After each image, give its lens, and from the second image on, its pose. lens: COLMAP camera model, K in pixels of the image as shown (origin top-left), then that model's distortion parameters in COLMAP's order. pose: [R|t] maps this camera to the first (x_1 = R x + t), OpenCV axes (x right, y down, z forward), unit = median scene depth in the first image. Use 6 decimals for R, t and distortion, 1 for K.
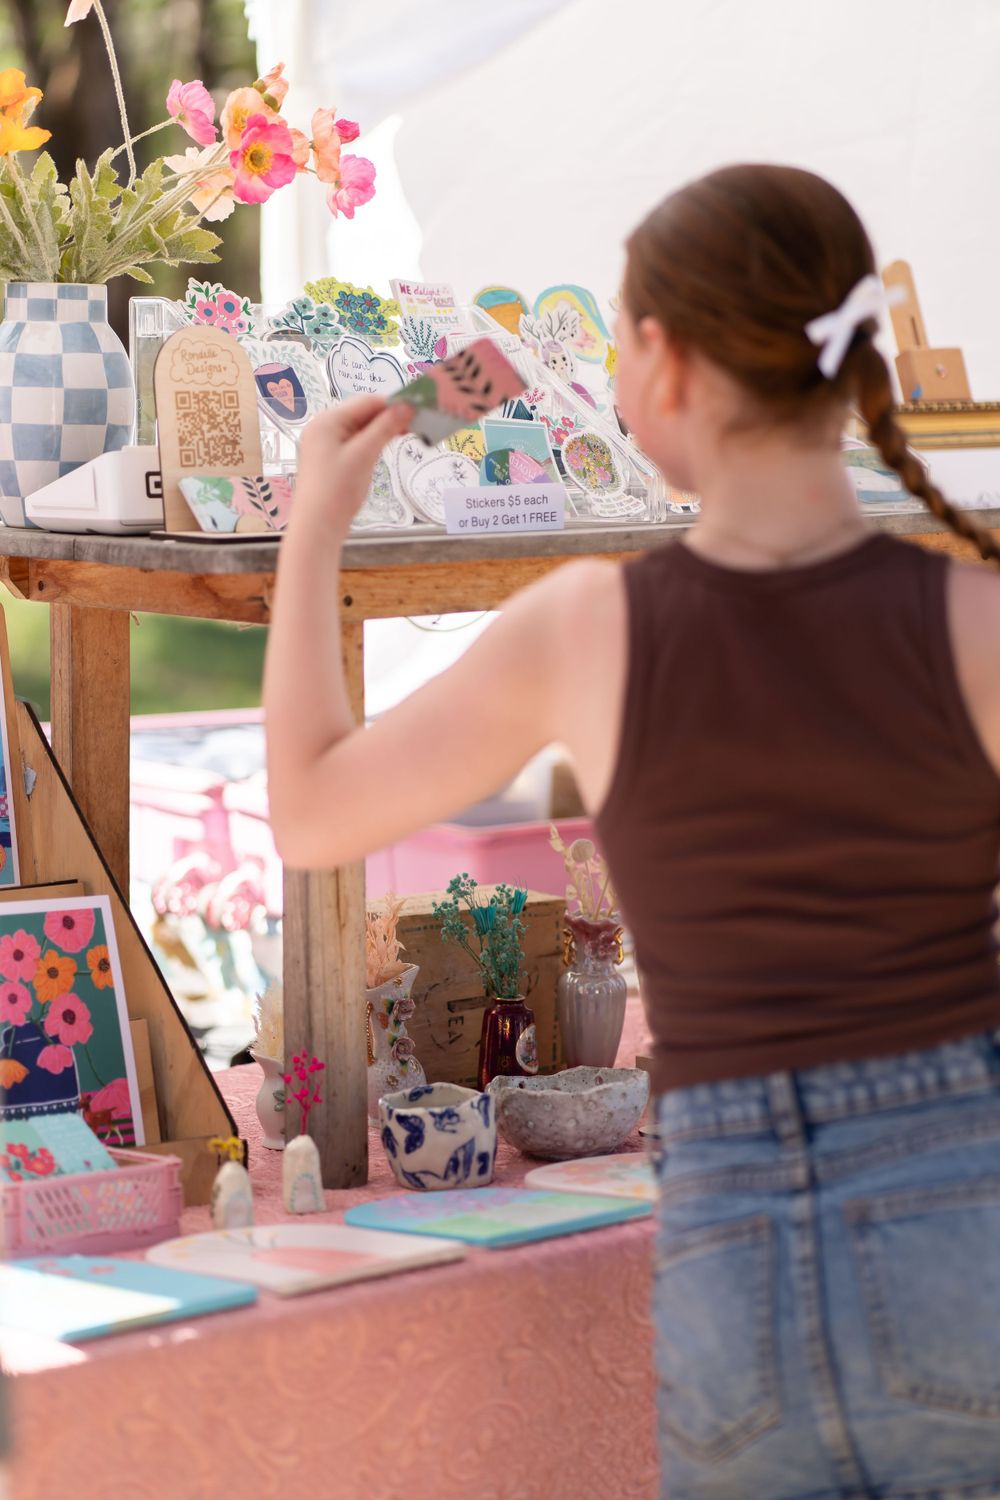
lens RADIAL K [[3832.0, 0, 500.0], [0, 3832.0, 750.0], [0, 0, 1]] dist [0.017720, 0.072685]
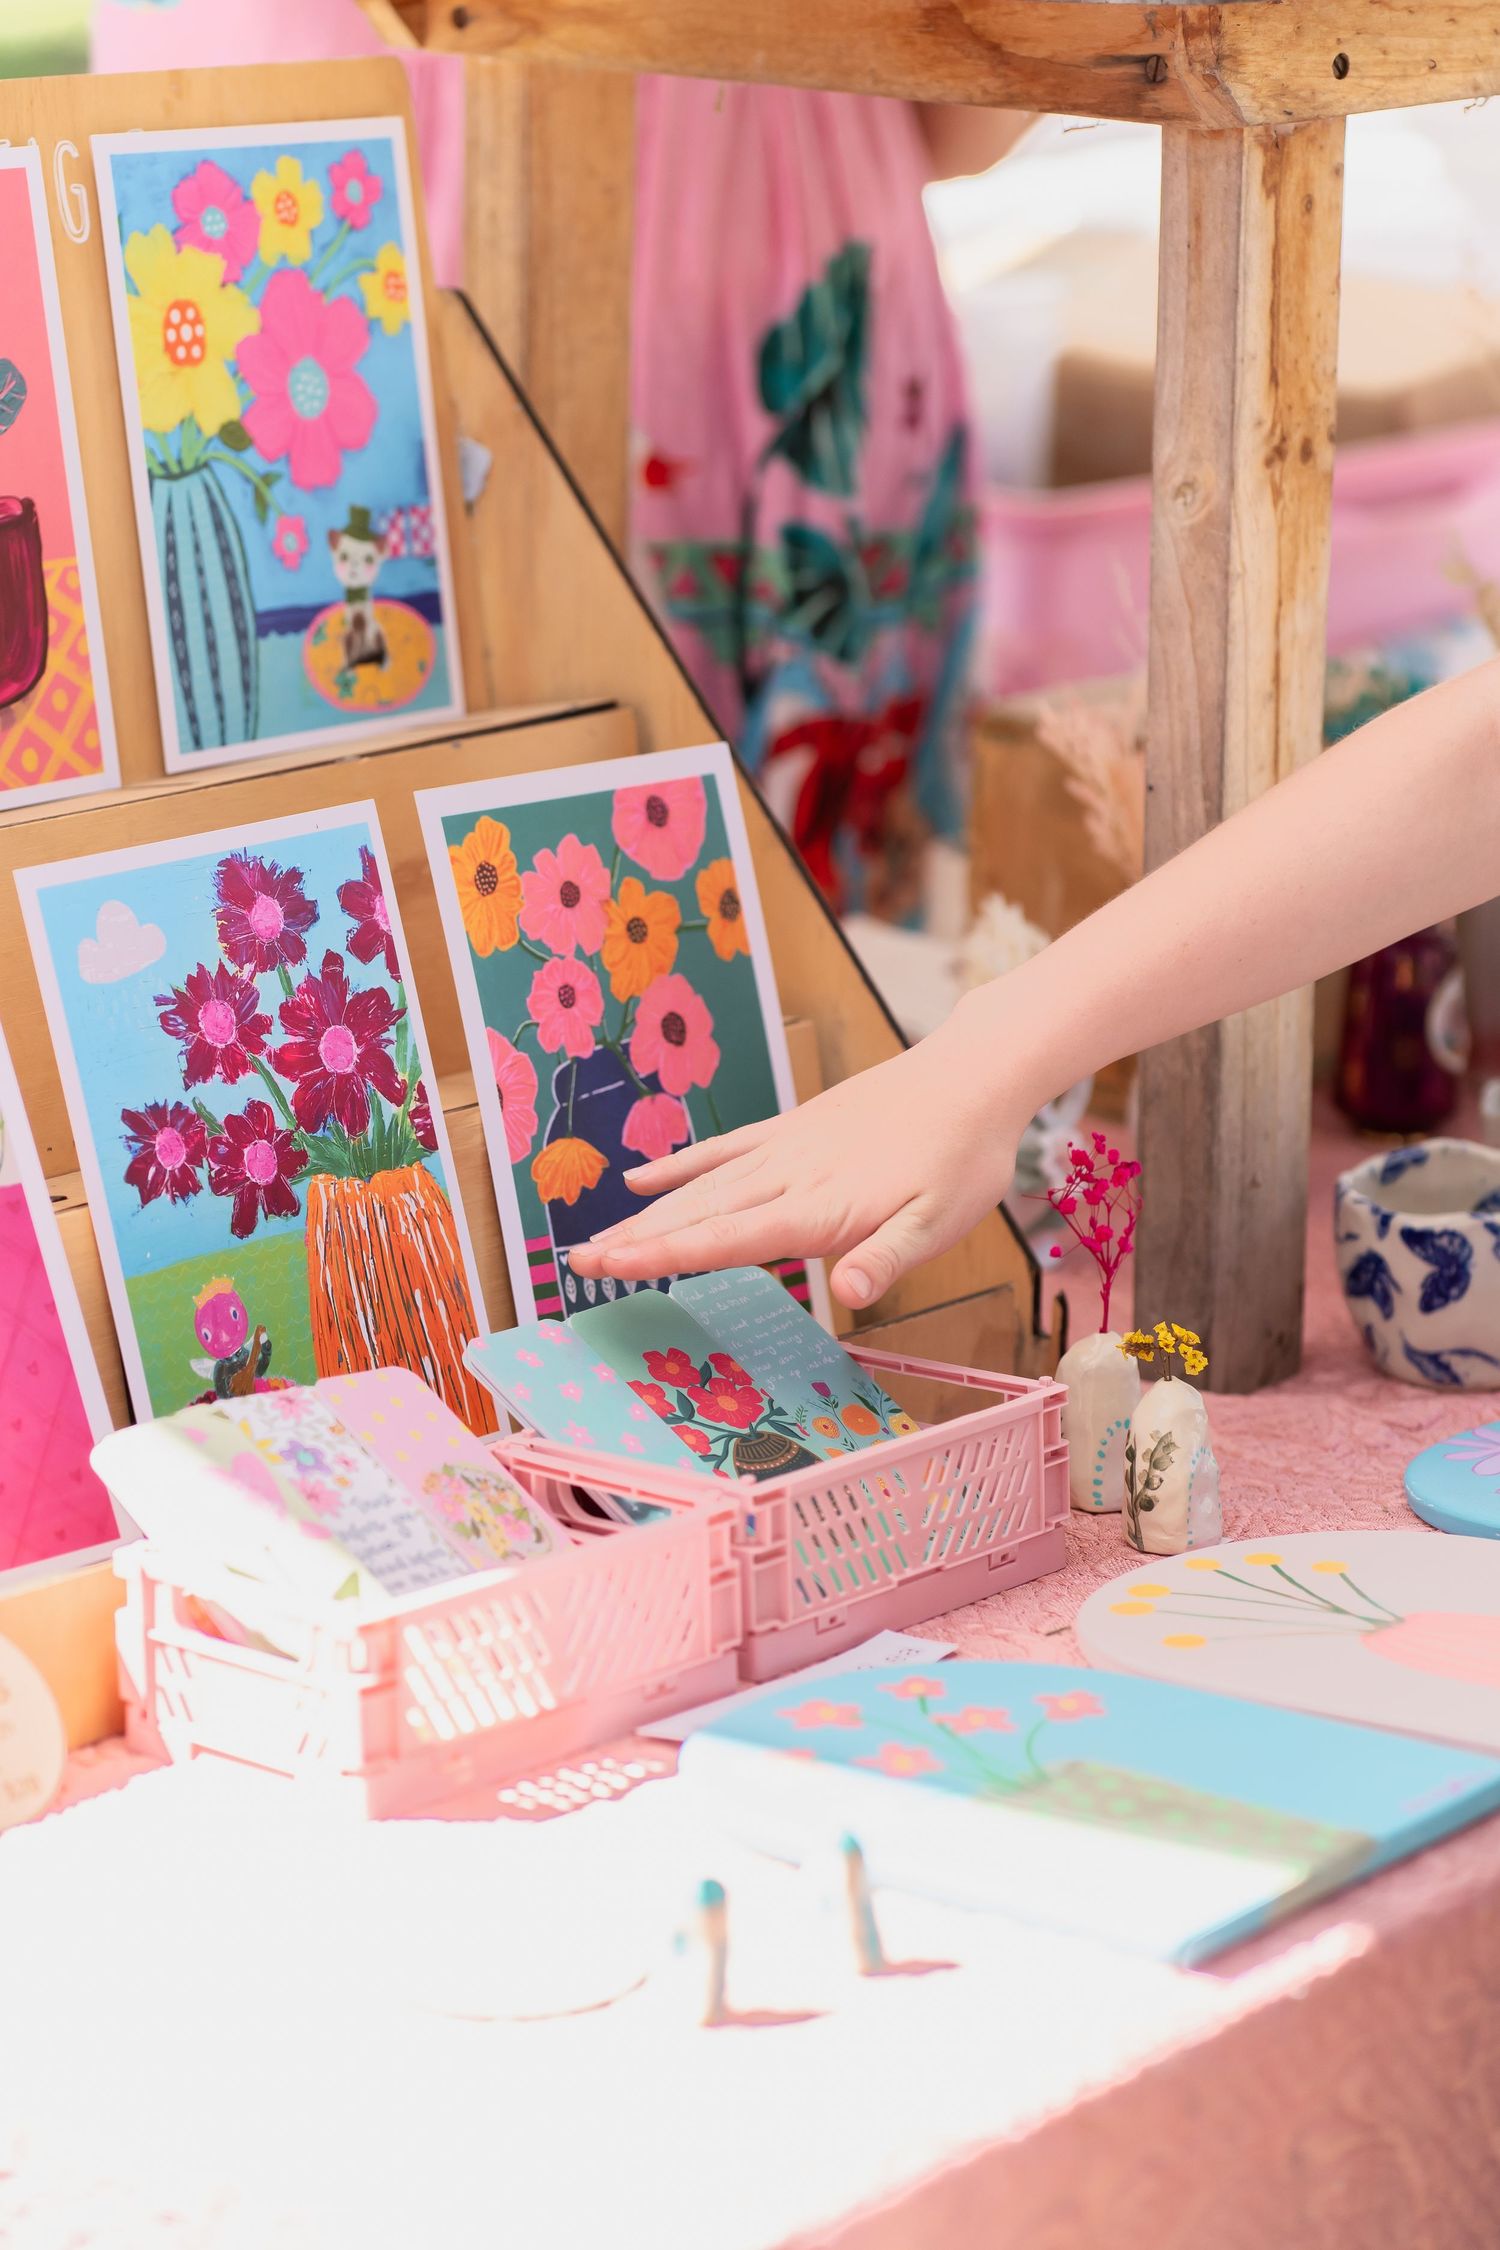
lens RADIAL K [[5748.0, 0, 750.0], [0, 5748.0, 1125.0], [0, 0, 1]] dist [0.017720, 0.072685]
pose [[0.987010, -0.027675, 0.158260, -0.207712], [0.001980, 0.987072, 0.160264, -0.024795], [-0.160649, -0.157869, 0.974304, 0.355860]]
